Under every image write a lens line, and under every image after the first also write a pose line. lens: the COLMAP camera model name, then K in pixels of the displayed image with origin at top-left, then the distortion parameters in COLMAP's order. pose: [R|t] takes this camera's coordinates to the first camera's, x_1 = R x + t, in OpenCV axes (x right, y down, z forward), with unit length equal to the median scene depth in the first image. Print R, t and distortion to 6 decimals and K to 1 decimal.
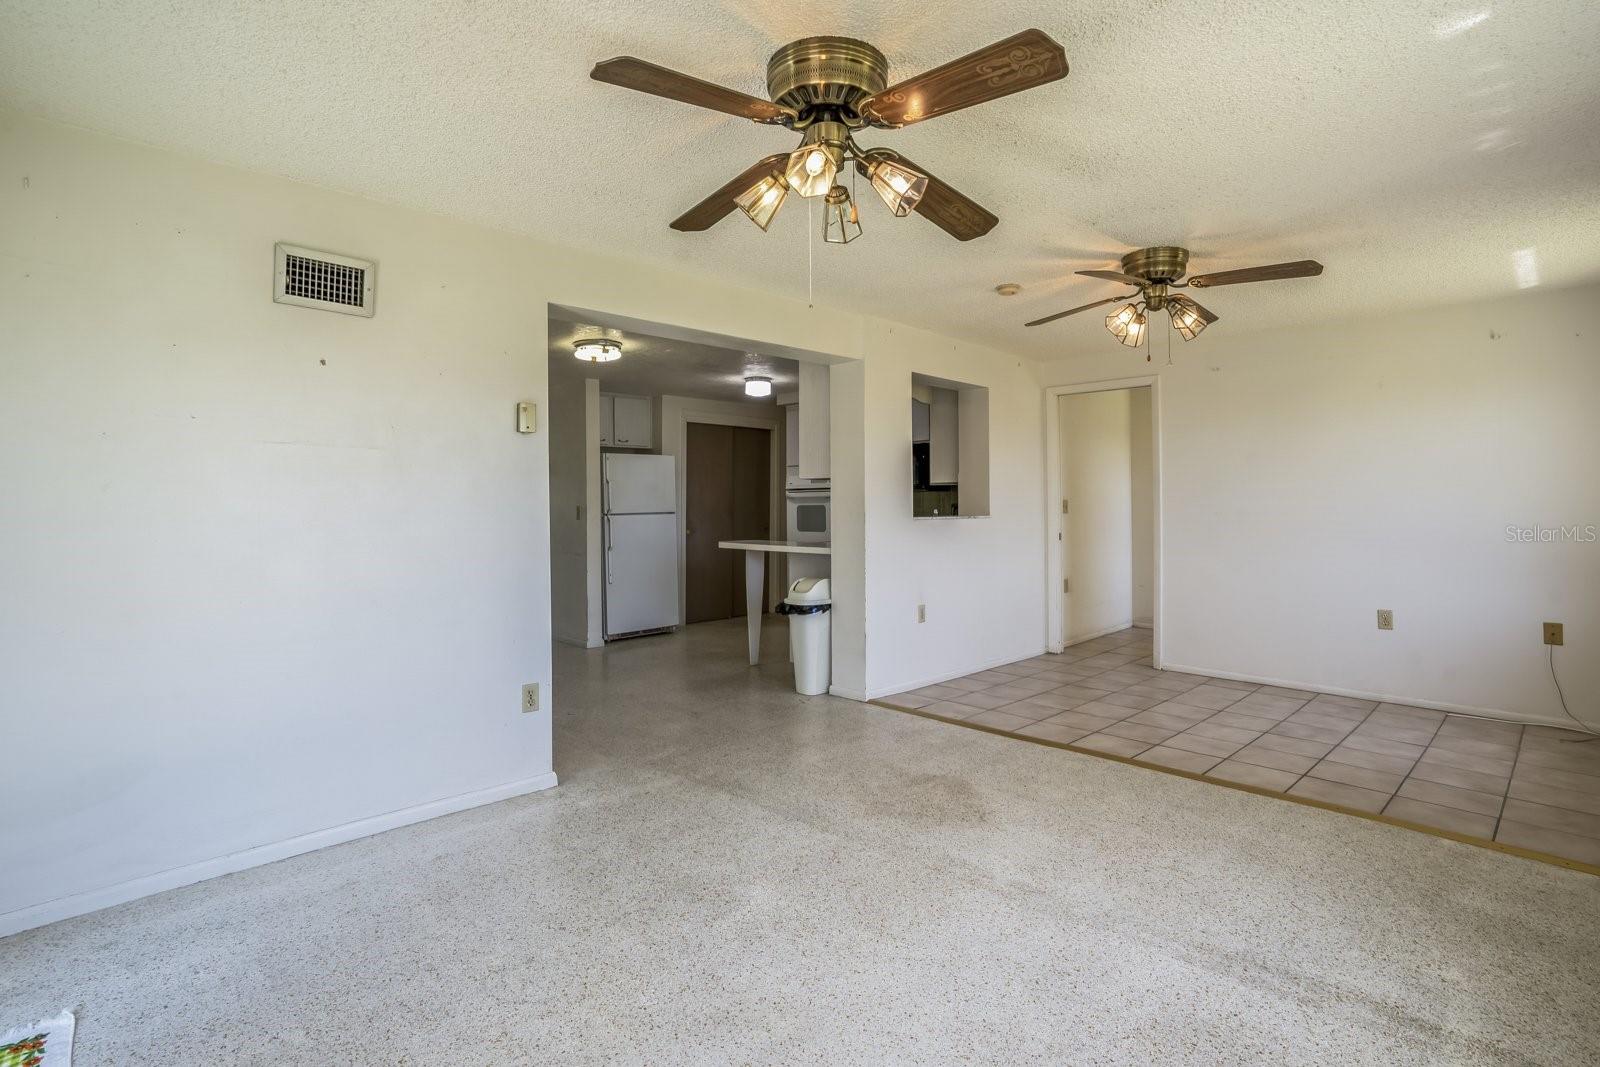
lens RADIAL K [[769.0, 0, 796.2], [0, 769.0, 489.3], [0, 0, 1]] dist [-0.004273, -0.000291]
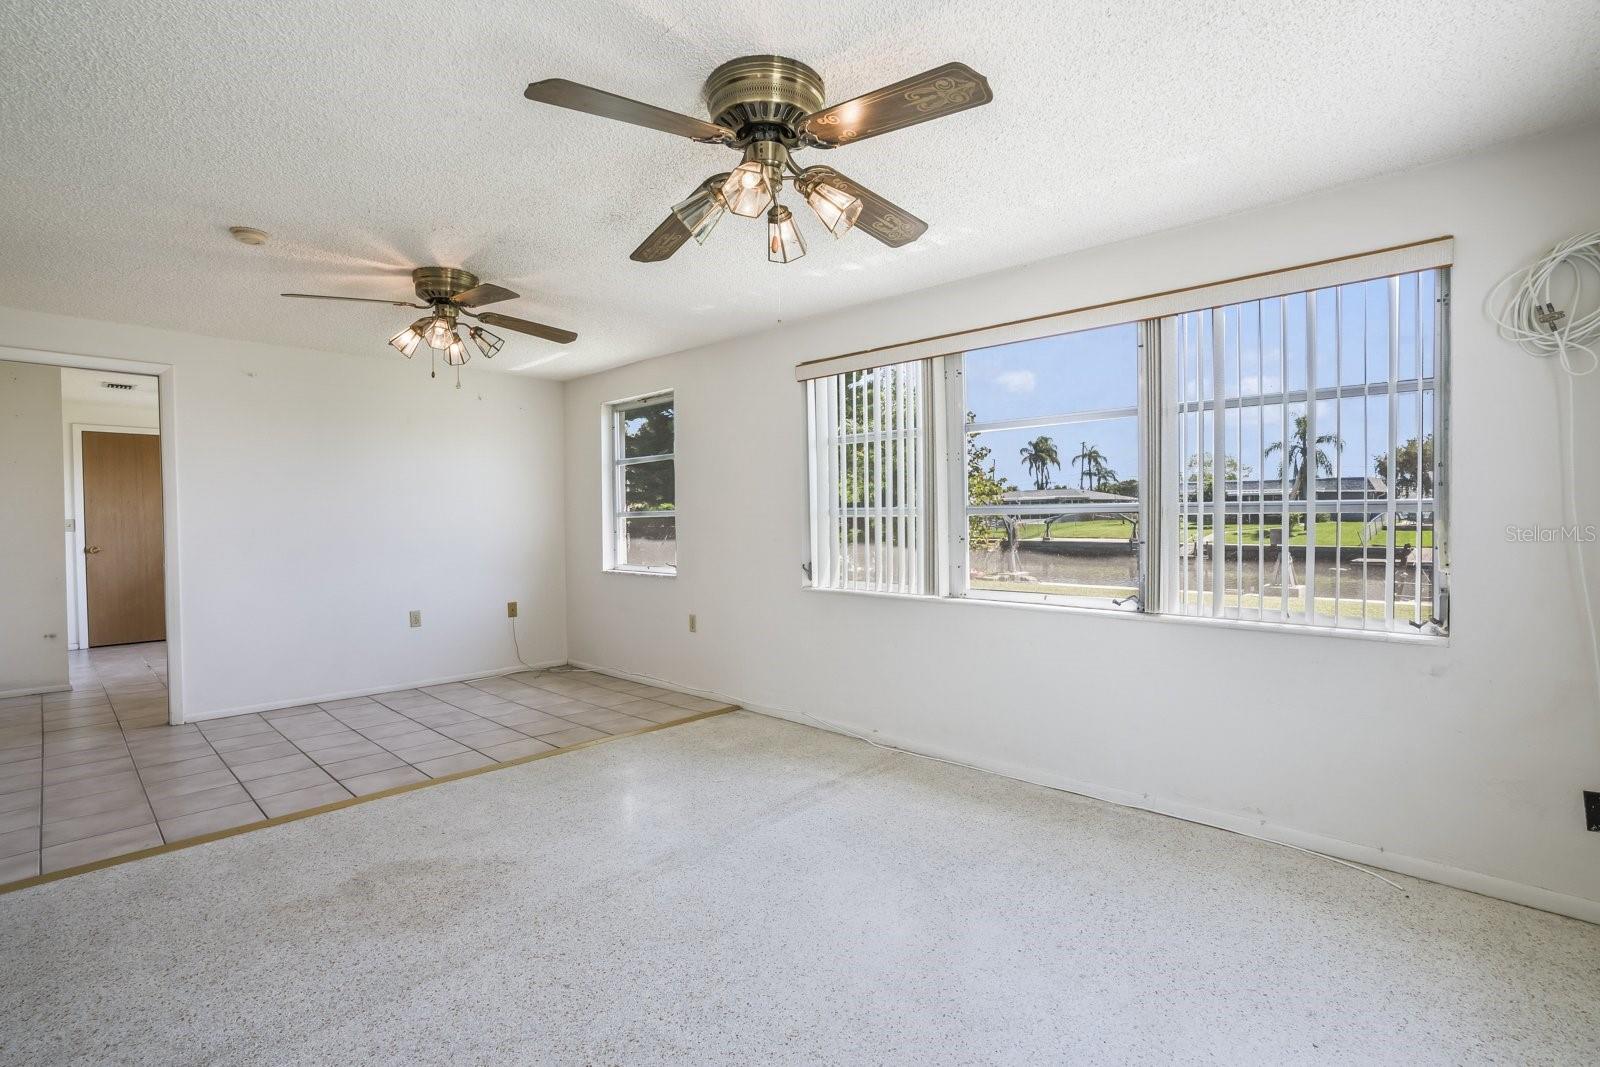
lens RADIAL K [[757.4, 0, 800.0], [0, 757.4, 533.5], [0, 0, 1]] dist [-0.037213, 0.000222]
pose [[-0.040419, -0.014995, 0.999070, -0.631130], [-0.011929, 0.999823, 0.014524, 0.018589], [-0.999112, -0.011331, -0.040591, 0.667162]]
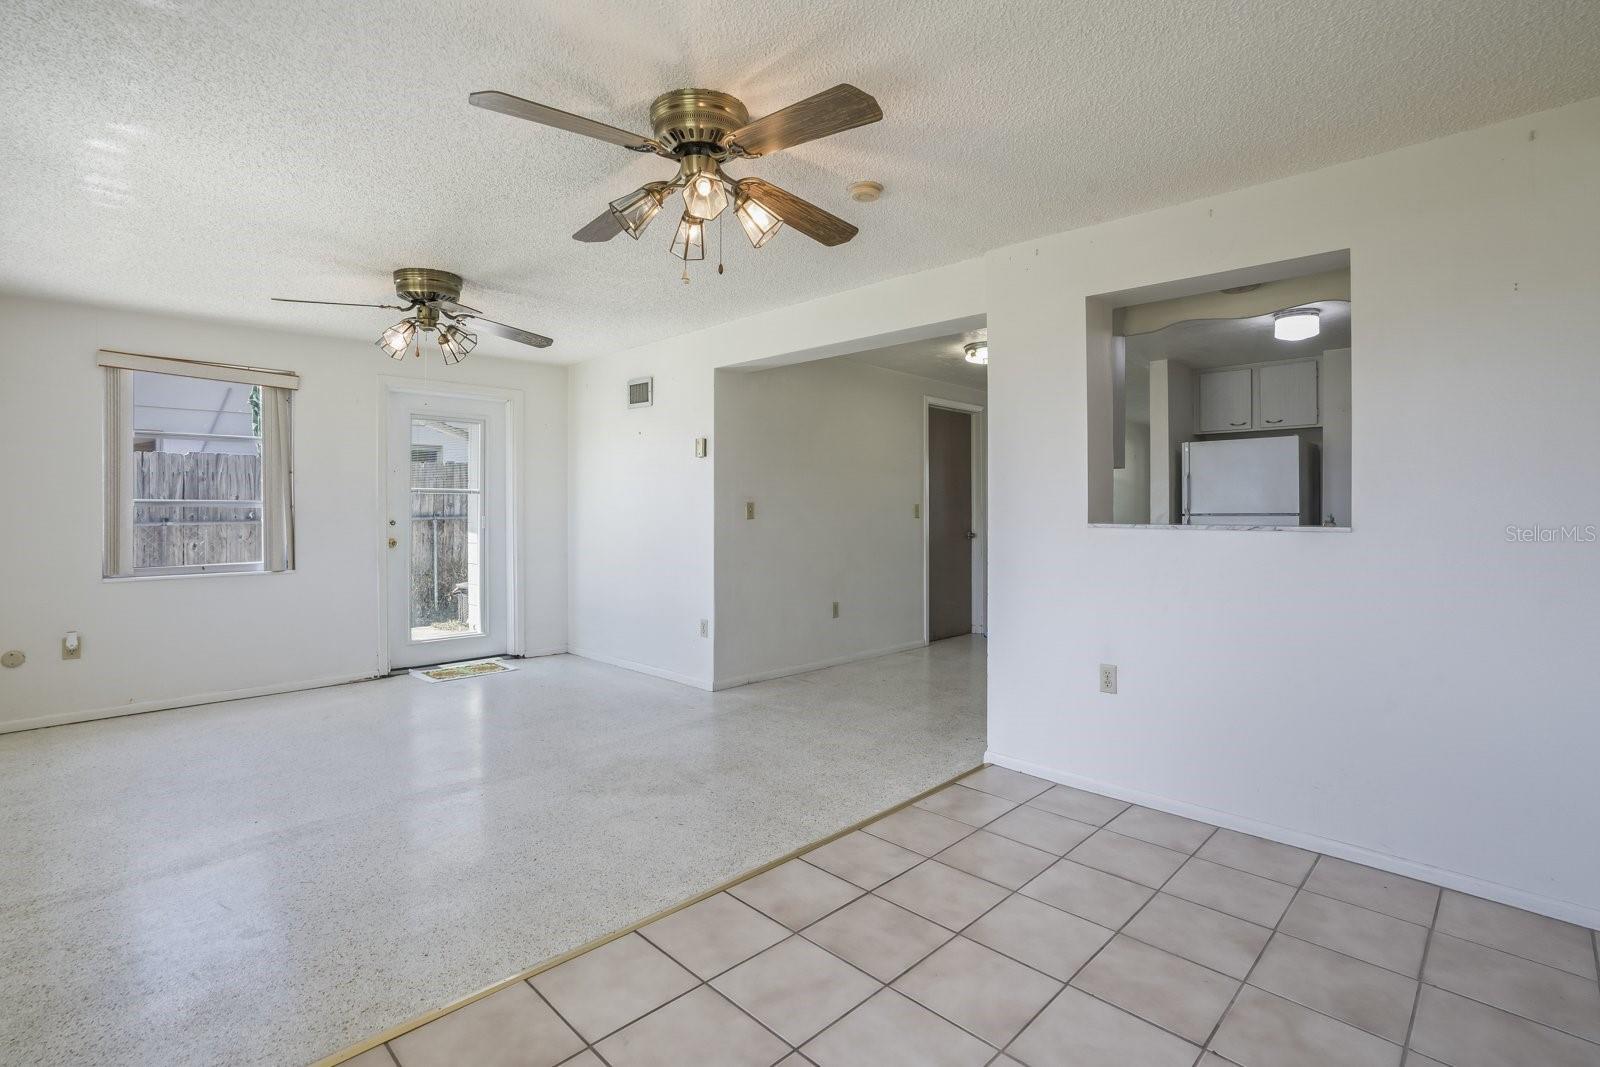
lens RADIAL K [[734.6, 0, 740.9], [0, 734.6, 508.0], [0, 0, 1]] dist [0.000933, 0.000123]
pose [[-0.020703, 0.006716, -0.999763, 1.227644], [0.022032, 0.999738, 0.006260, 0.025682], [0.999543, -0.021897, -0.020846, 1.204960]]
